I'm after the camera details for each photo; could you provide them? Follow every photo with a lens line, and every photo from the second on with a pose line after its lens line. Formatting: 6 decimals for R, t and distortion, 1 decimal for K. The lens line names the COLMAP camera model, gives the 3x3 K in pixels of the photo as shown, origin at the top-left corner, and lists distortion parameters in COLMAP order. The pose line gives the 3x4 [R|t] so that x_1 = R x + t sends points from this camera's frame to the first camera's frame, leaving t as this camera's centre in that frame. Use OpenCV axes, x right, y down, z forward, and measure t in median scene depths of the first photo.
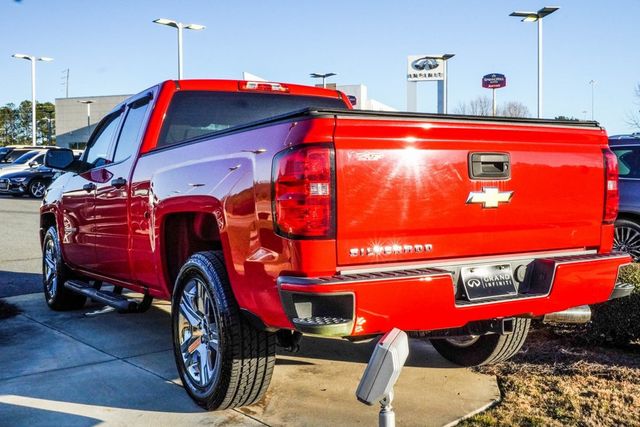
lens RADIAL K [[775.4, 0, 321.3], [0, 775.4, 216.9], [0, 0, 1]] dist [0.006463, 0.000000]
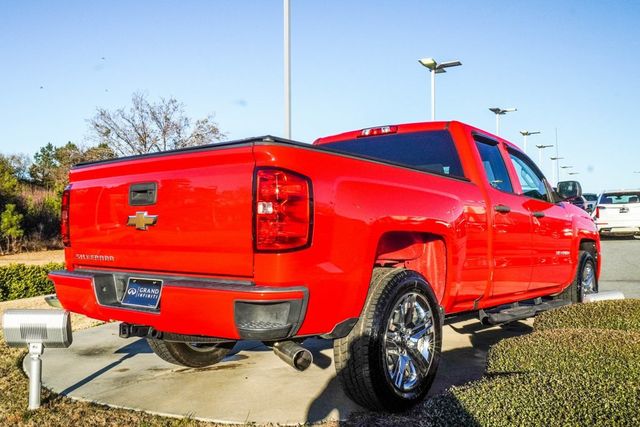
lens RADIAL K [[612.2, 0, 320.9], [0, 612.2, 215.9], [0, 0, 1]] dist [-0.031270, 0.000000]
pose [[0.329232, -0.010386, -0.944192, 1.132487], [-0.040530, 0.998863, -0.025119, -0.018882], [0.943379, 0.046538, 0.328436, 0.913081]]
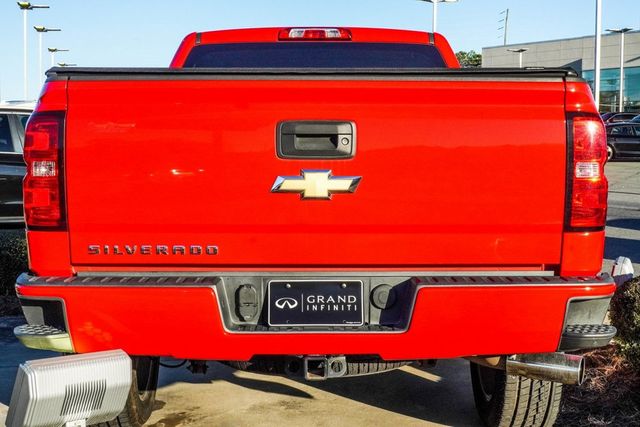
lens RADIAL K [[1017.2, 0, 319.3], [0, 1017.2, 210.2], [0, 0, 1]] dist [-0.060749, 0.000000]
pose [[0.858254, 0.039089, -0.511735, 0.666426], [-0.032815, 0.999235, 0.021291, -0.020644], [0.512176, -0.001480, 0.858879, 0.198200]]
